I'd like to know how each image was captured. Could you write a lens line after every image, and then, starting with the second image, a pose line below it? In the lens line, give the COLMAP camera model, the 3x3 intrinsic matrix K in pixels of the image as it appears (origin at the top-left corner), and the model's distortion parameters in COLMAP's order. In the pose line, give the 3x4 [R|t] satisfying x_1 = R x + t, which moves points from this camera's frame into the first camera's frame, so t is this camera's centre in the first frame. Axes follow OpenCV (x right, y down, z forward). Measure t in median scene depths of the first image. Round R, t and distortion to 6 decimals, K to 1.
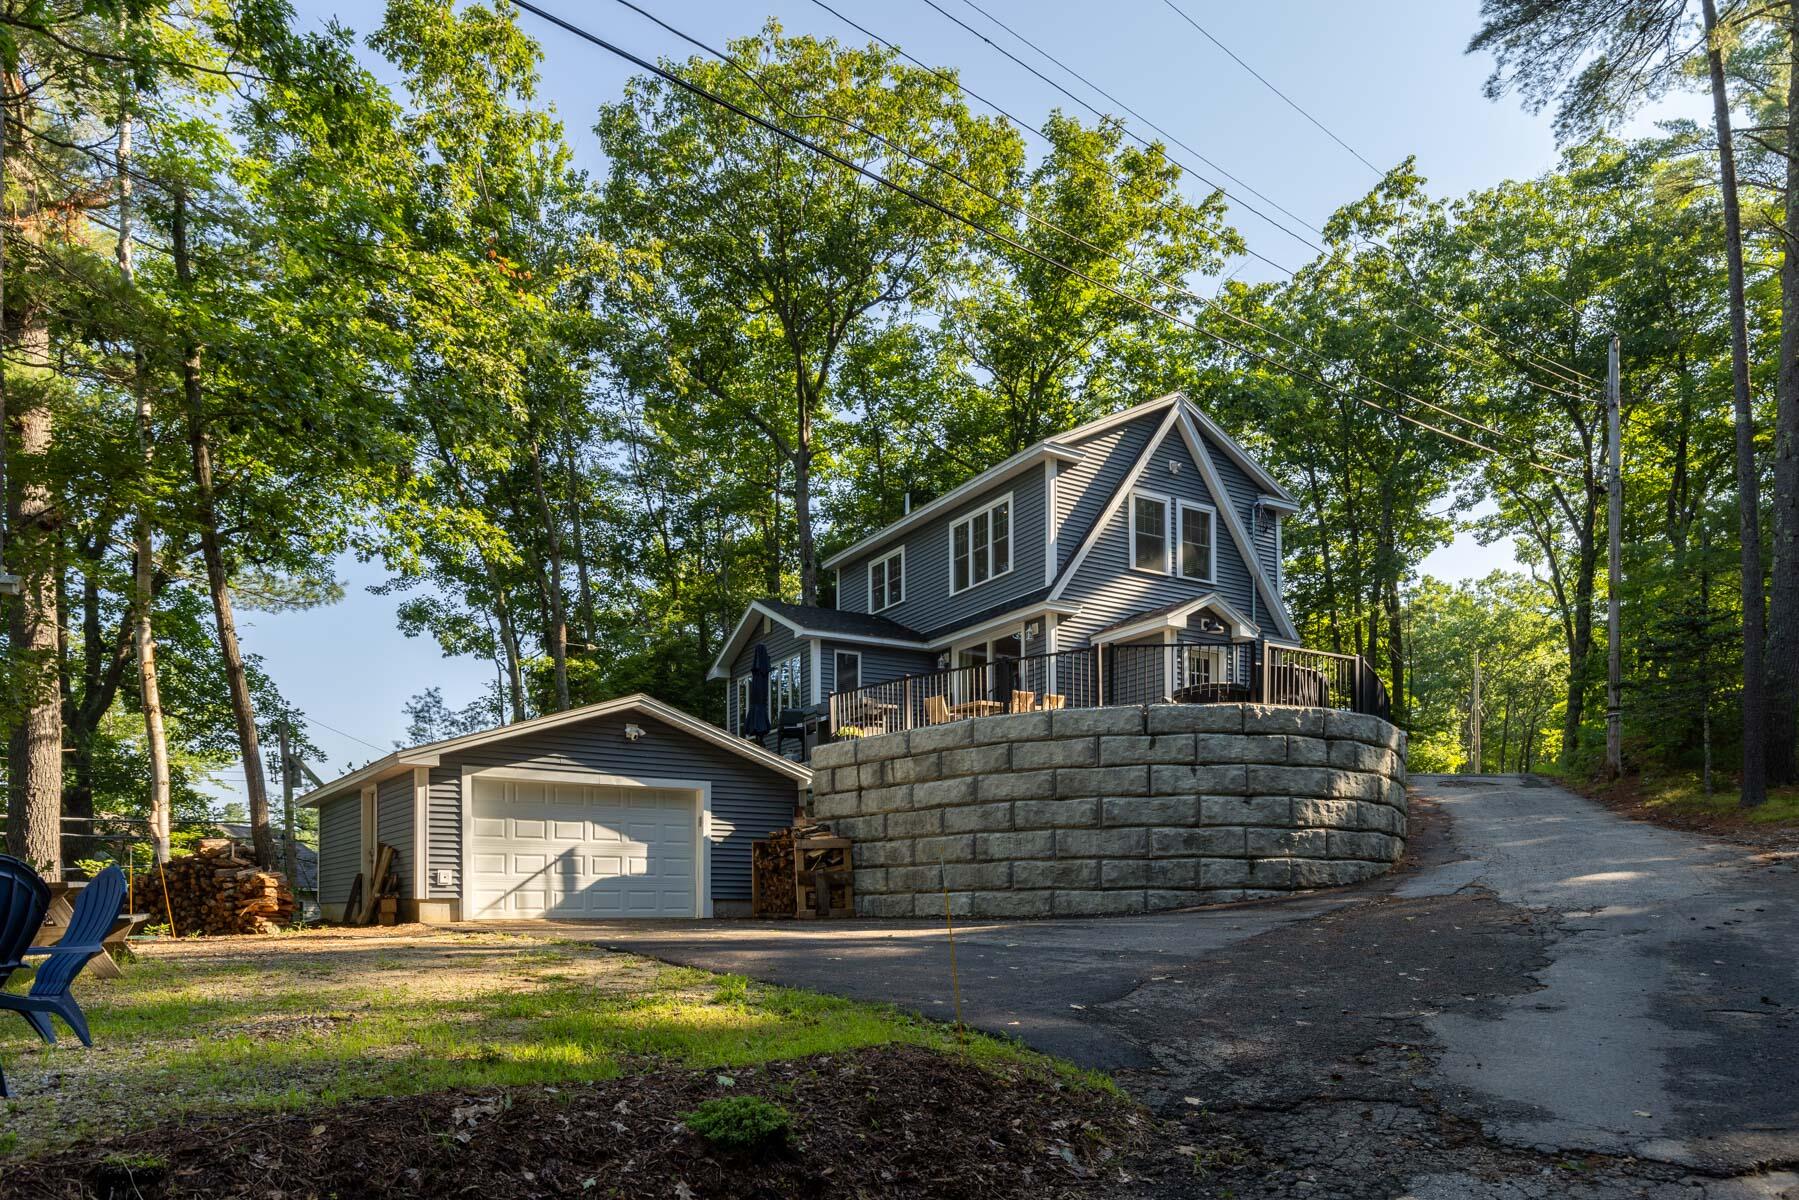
lens RADIAL K [[2314.0, 0, 899.5], [0, 2314.0, 600.0], [0, 0, 1]] dist [-0.007305, 0.016091]
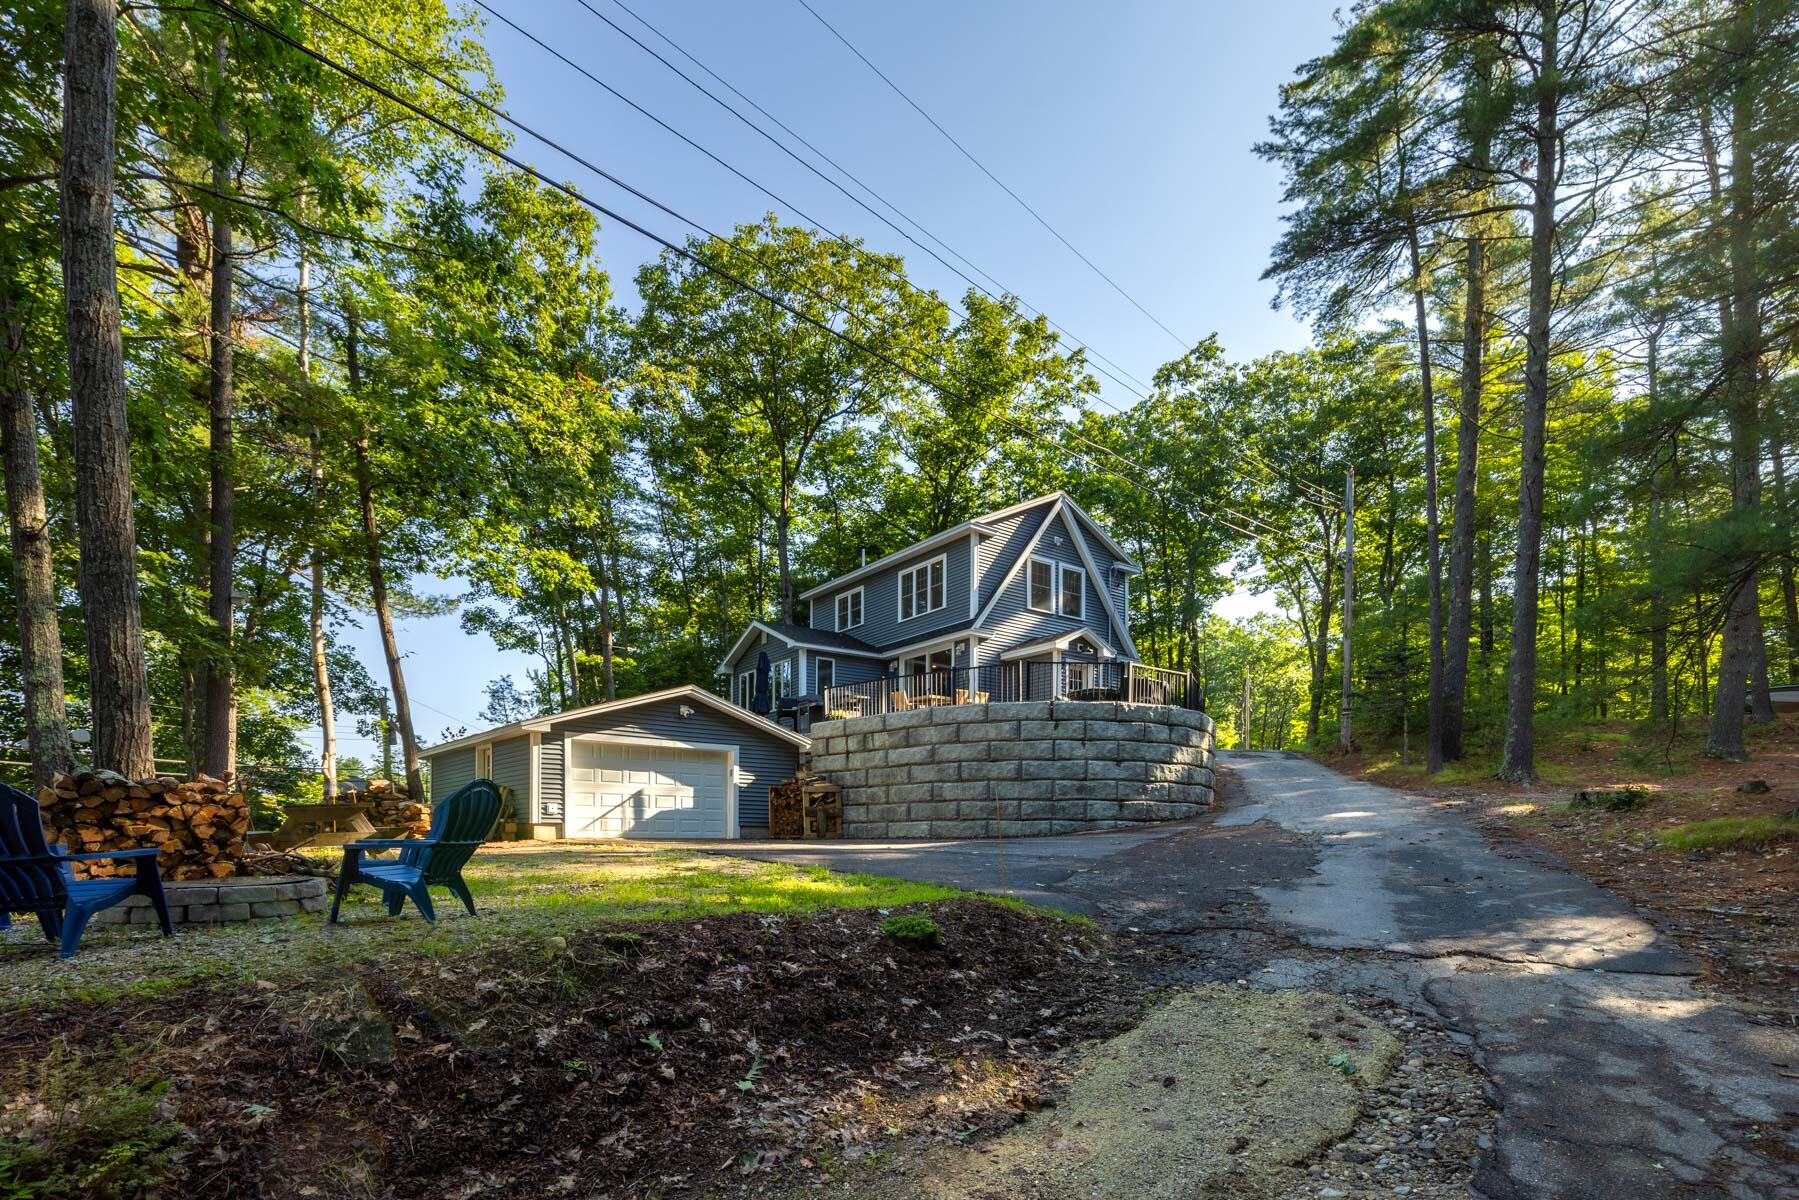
lens RADIAL K [[1733.1, 0, 940.0], [0, 1733.1, 601.0], [0, 0, 1]] dist [0.013762, 0.001797]
pose [[0.996423, 0.025156, 0.080674, -0.043759], [-0.024554, 0.999663, -0.008445, -0.006939], [-0.080859, 0.006434, 0.996705, -0.103503]]
